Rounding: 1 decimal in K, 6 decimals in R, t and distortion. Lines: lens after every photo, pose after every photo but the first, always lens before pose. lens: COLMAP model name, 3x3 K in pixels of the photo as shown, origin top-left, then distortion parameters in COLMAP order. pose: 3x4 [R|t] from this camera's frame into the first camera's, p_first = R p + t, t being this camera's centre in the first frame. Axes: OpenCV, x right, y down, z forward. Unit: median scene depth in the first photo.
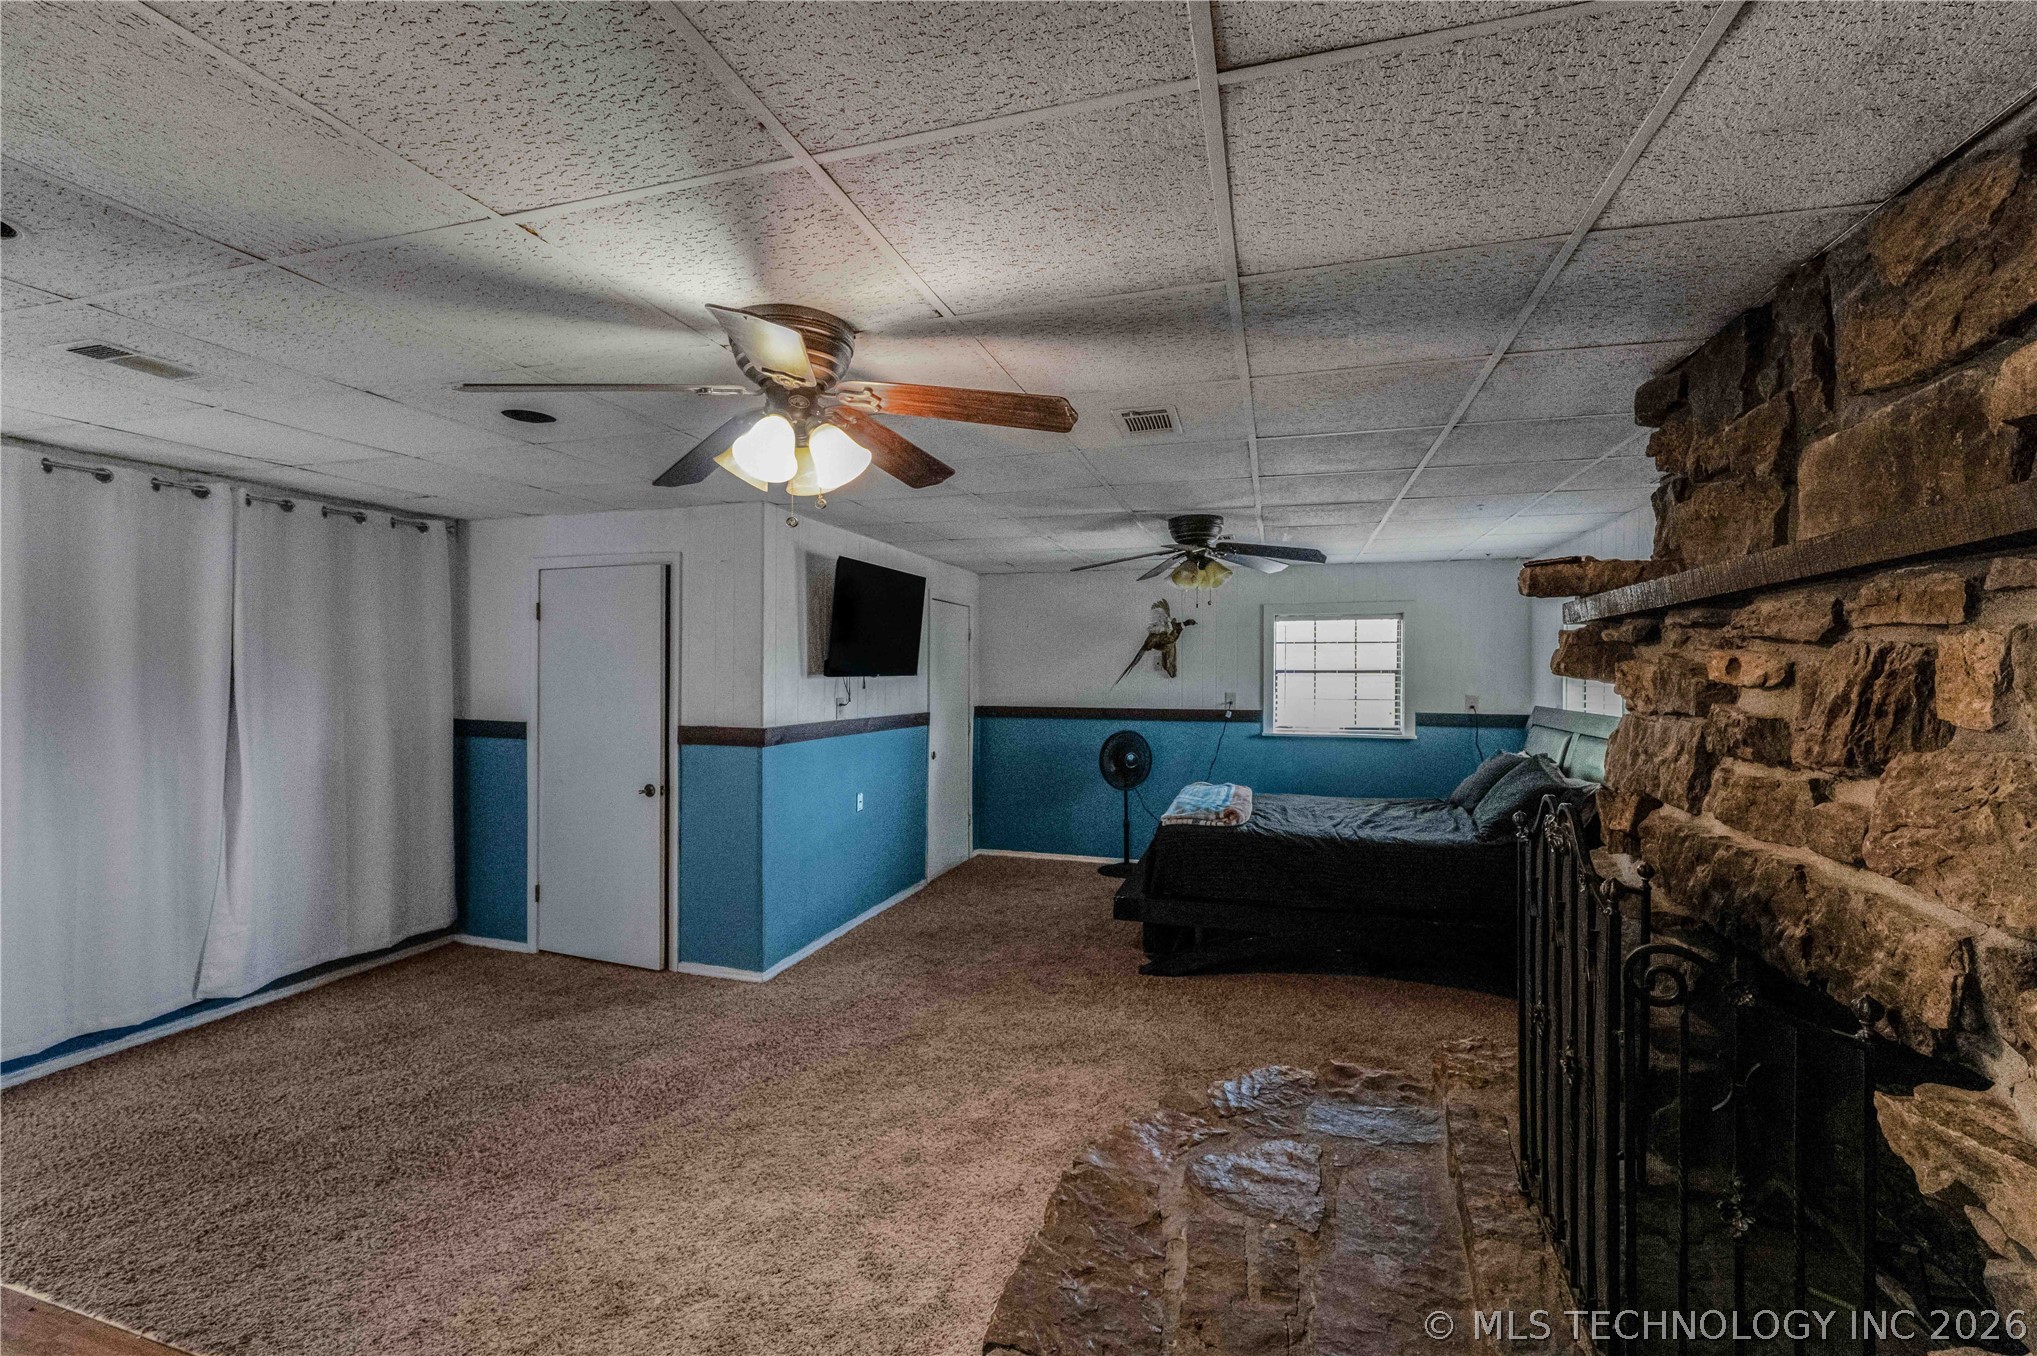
lens RADIAL K [[842.0, 0, 1014.2], [0, 842.0, 676.6], [0, 0, 1]] dist [-0.006069, 0.000273]
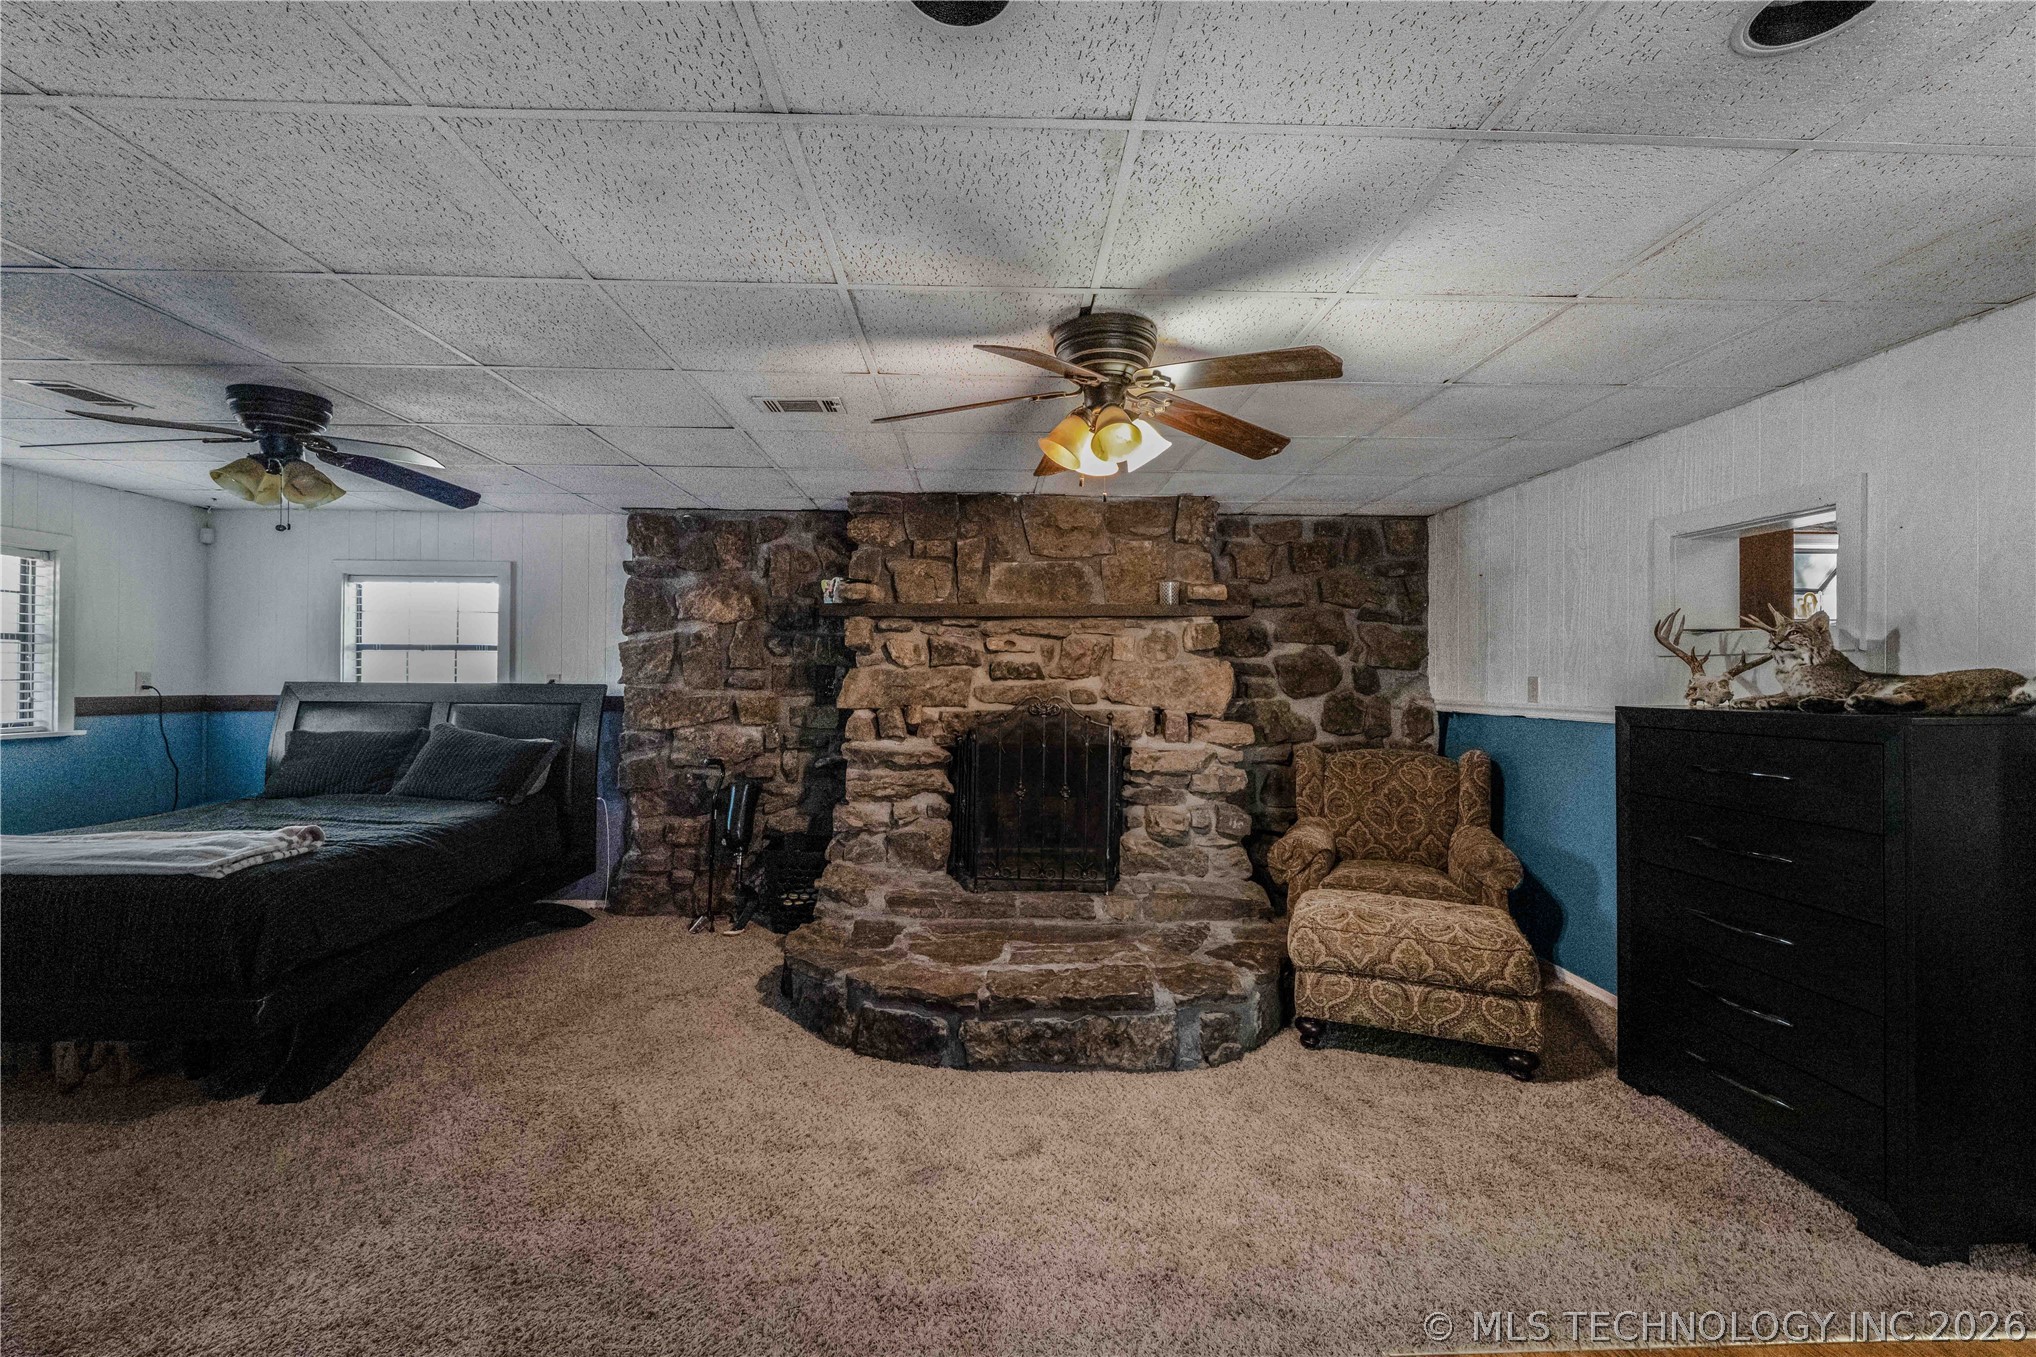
lens RADIAL K [[841.6, 0, 1013.7], [0, 841.6, 677.1], [0, 0, 1]] dist [-0.006069, 0.000273]
pose [[-0.323108, -0.008934, 0.946320, -0.532581], [-0.001404, 0.999959, 0.008961, 0.022899], [-0.946361, 0.001566, -0.323107, 0.599330]]
